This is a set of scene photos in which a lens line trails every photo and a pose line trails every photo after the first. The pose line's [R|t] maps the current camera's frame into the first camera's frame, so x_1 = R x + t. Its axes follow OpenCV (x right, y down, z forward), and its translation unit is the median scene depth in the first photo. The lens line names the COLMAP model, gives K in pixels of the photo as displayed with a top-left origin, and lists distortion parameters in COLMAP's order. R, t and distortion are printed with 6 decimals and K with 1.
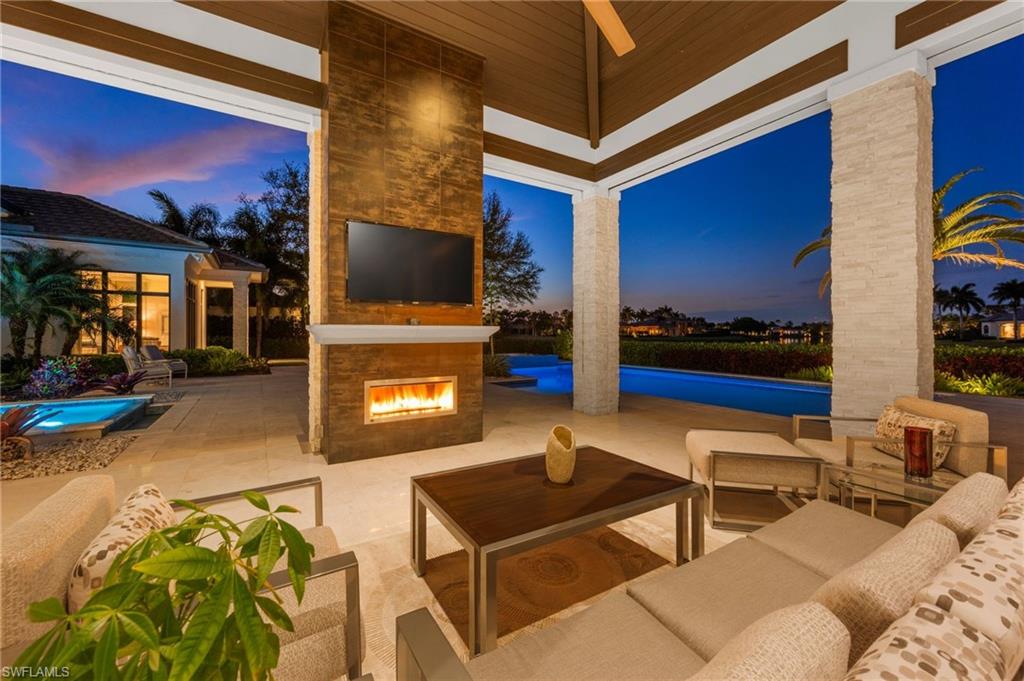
lens RADIAL K [[405.3, 0, 517.1], [0, 405.3, 334.6], [0, 0, 1]] dist [-0.002980, -0.000981]
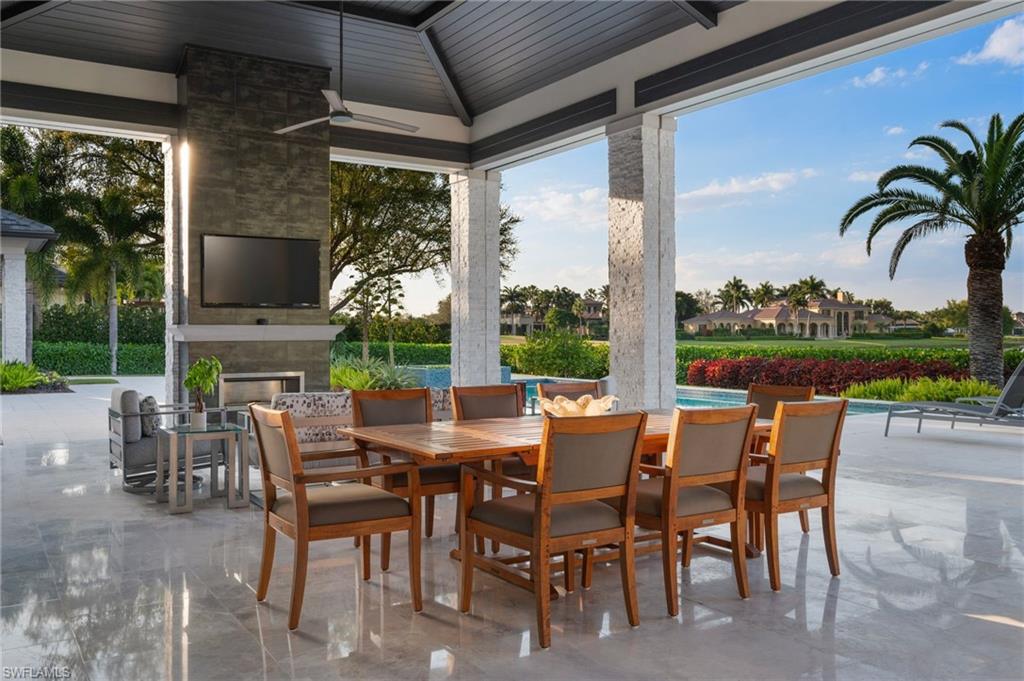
lens RADIAL K [[844.9, 0, 509.8], [0, 844.9, 340.9], [0, 0, 1]] dist [-0.012516, 0.001680]
pose [[0.999967, -0.002302, -0.007742, 0.073878], [0.002345, 0.999981, 0.005616, 0.001722], [0.007729, -0.005634, 0.999954, -0.218959]]
